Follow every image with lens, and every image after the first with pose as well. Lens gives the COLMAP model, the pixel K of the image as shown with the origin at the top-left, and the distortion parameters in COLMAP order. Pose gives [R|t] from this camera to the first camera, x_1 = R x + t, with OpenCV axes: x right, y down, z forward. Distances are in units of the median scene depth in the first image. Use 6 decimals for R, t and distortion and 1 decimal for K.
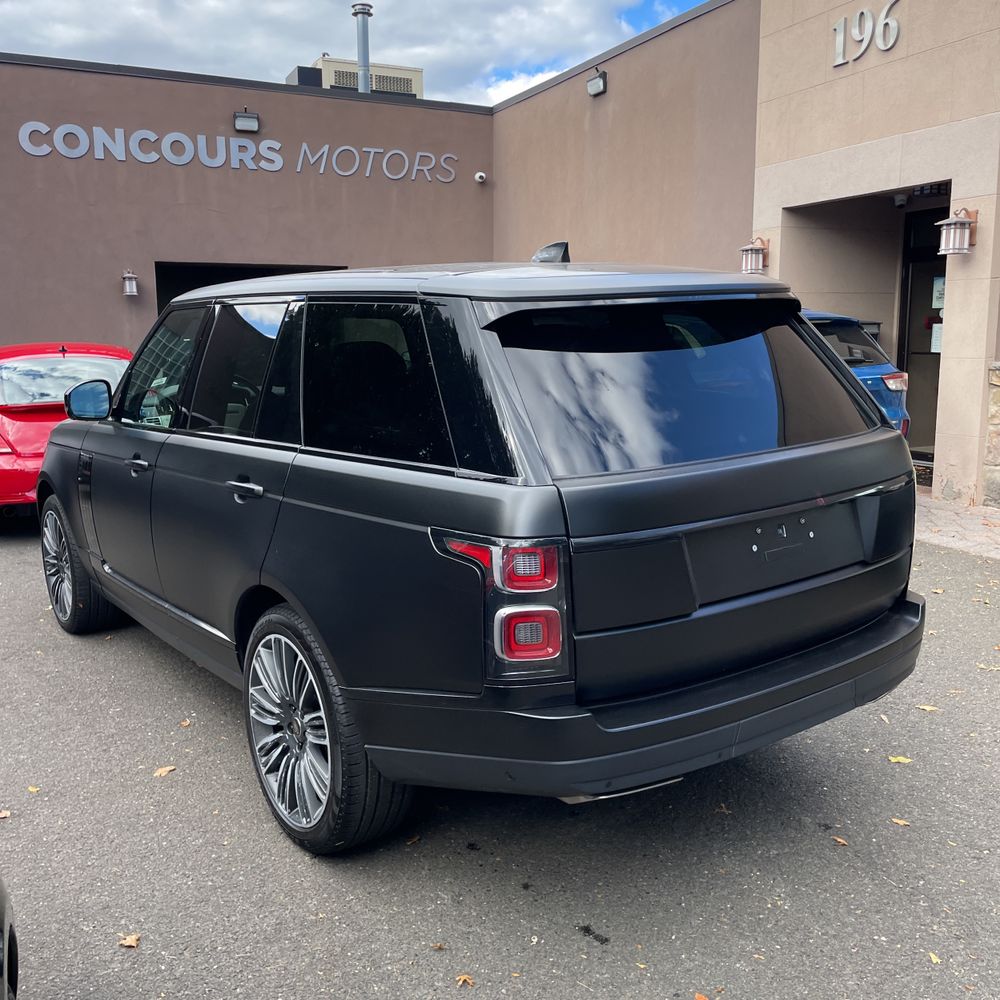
lens RADIAL K [[1006.3, 0, 491.4], [0, 1006.3, 486.6], [0, 0, 1]] dist [0.076517, -0.108200]
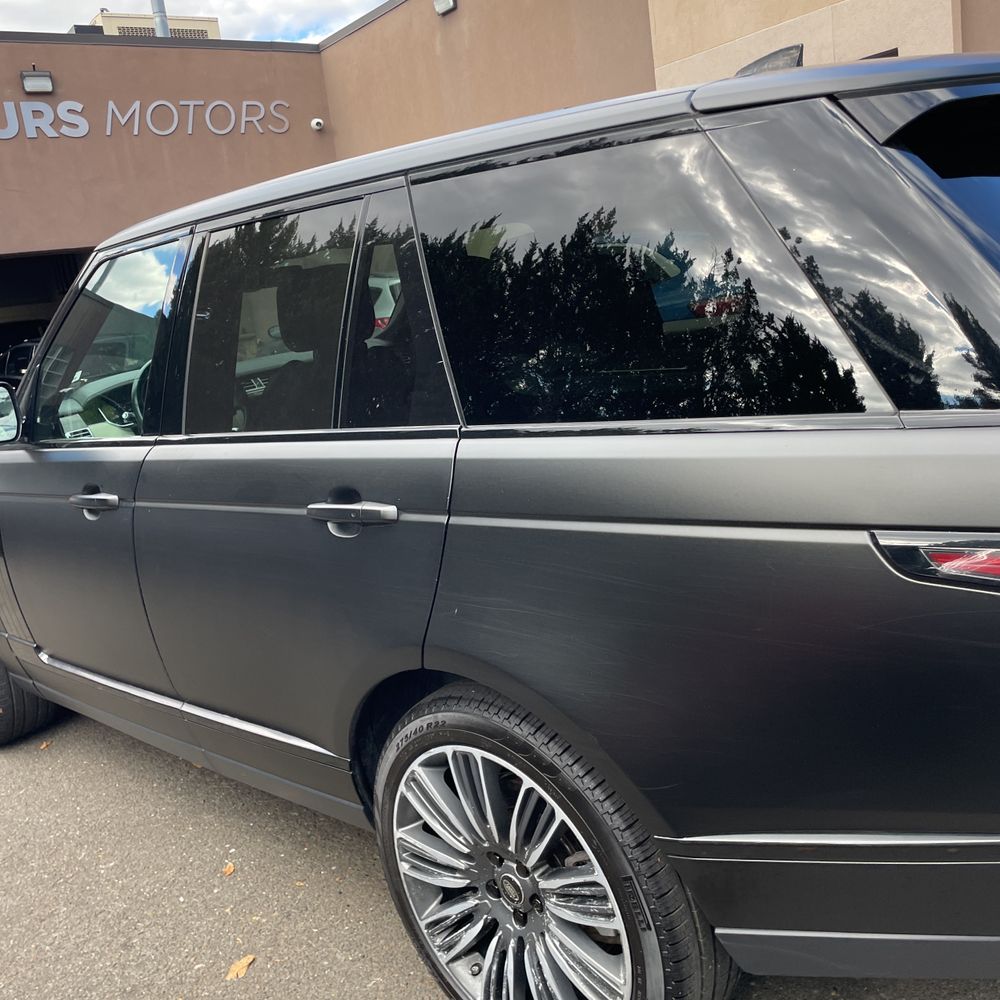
lens RADIAL K [[1006.3, 0, 491.4], [0, 1006.3, 486.6], [0, 0, 1]] dist [0.076517, -0.108200]
pose [[0.975007, -0.154133, 0.160013, -0.095564], [0.148947, 0.987866, 0.043983, -0.010131], [-0.164851, -0.019051, 0.986135, 0.148301]]
